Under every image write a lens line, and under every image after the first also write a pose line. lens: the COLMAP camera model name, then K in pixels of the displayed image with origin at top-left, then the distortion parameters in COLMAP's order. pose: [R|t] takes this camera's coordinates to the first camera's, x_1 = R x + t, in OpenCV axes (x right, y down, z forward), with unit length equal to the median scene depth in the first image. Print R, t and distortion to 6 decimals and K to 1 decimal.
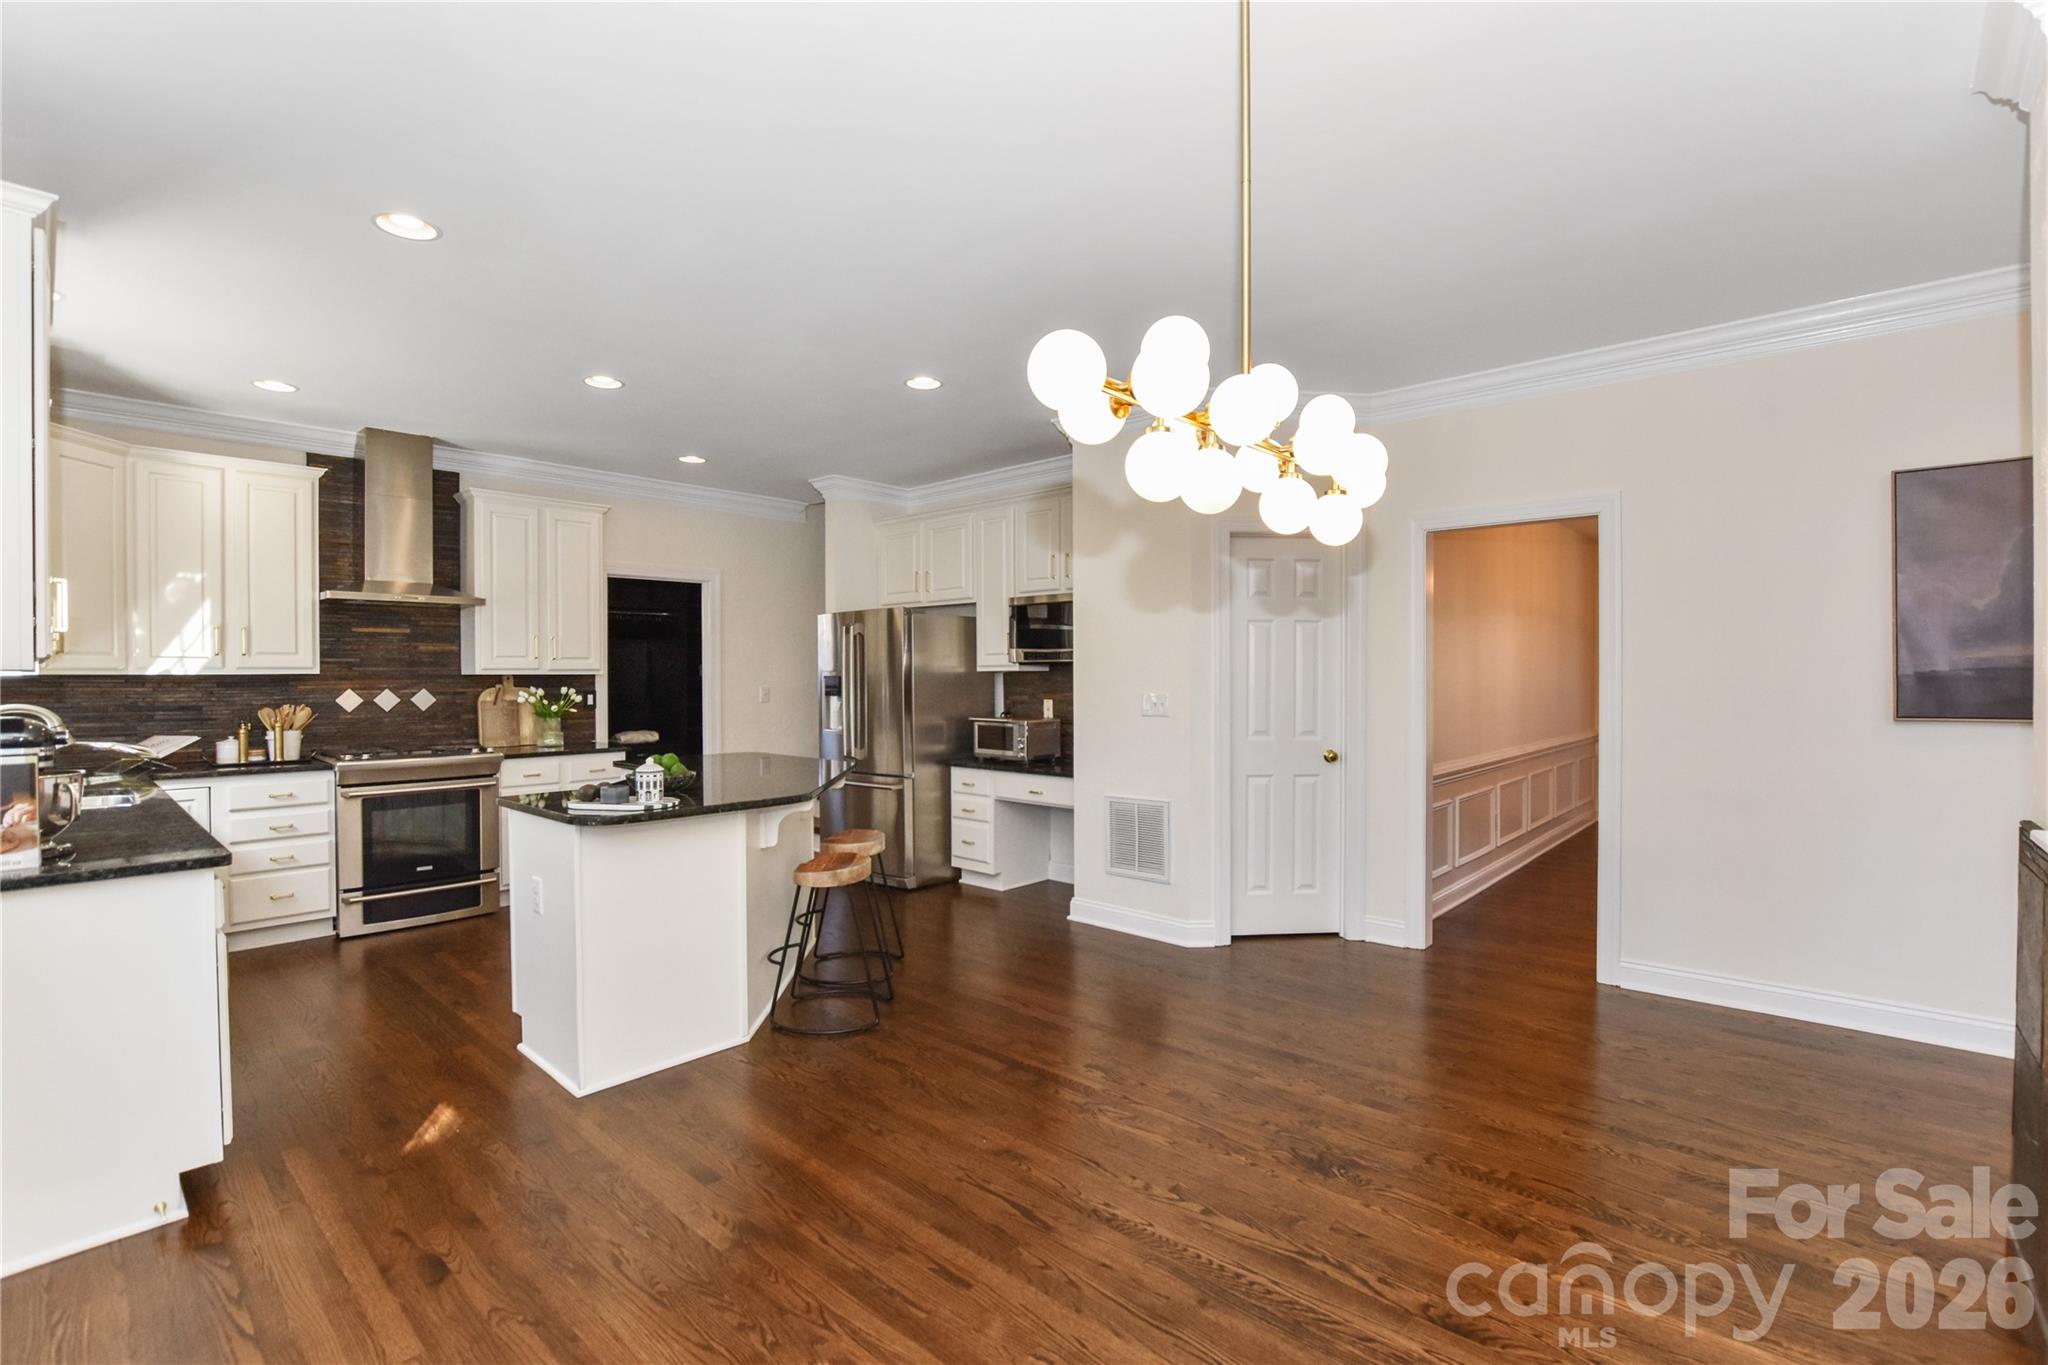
lens RADIAL K [[930.7, 0, 1031.2], [0, 930.7, 679.2], [0, 0, 1]] dist [-0.026645, -0.000302]
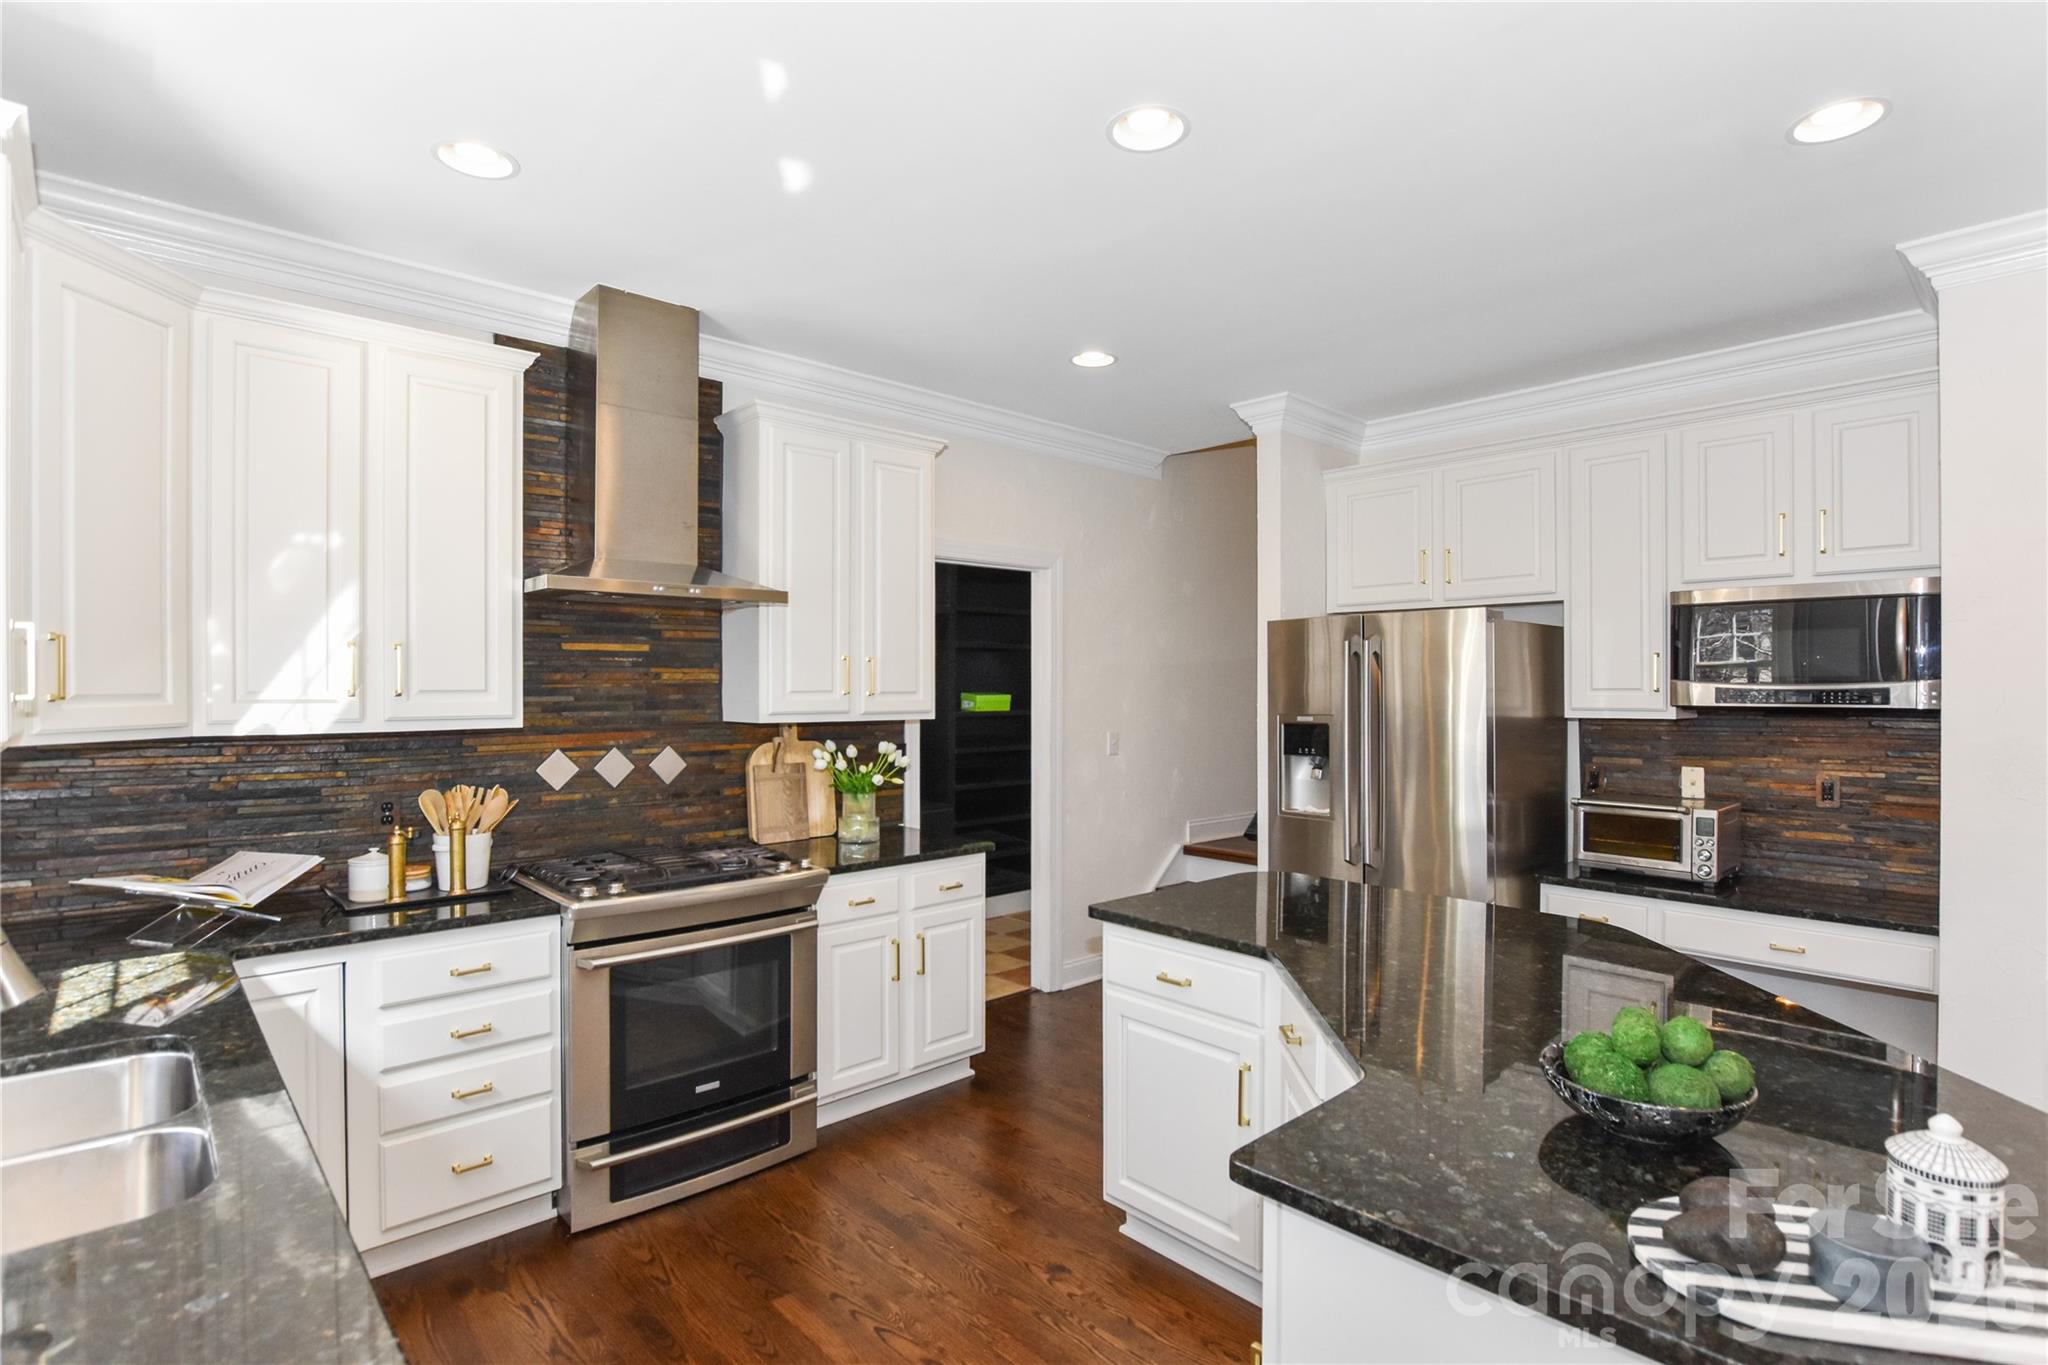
lens RADIAL K [[1000.4, 0, 1026.8], [0, 1000.4, 685.7], [0, 0, 1]] dist [-0.030393, 0.001124]
pose [[0.996273, 0.002937, -0.086211, -0.423863], [-0.003613, 0.999964, -0.007681, -0.027511], [0.086185, 0.007964, 0.996247, 0.432336]]
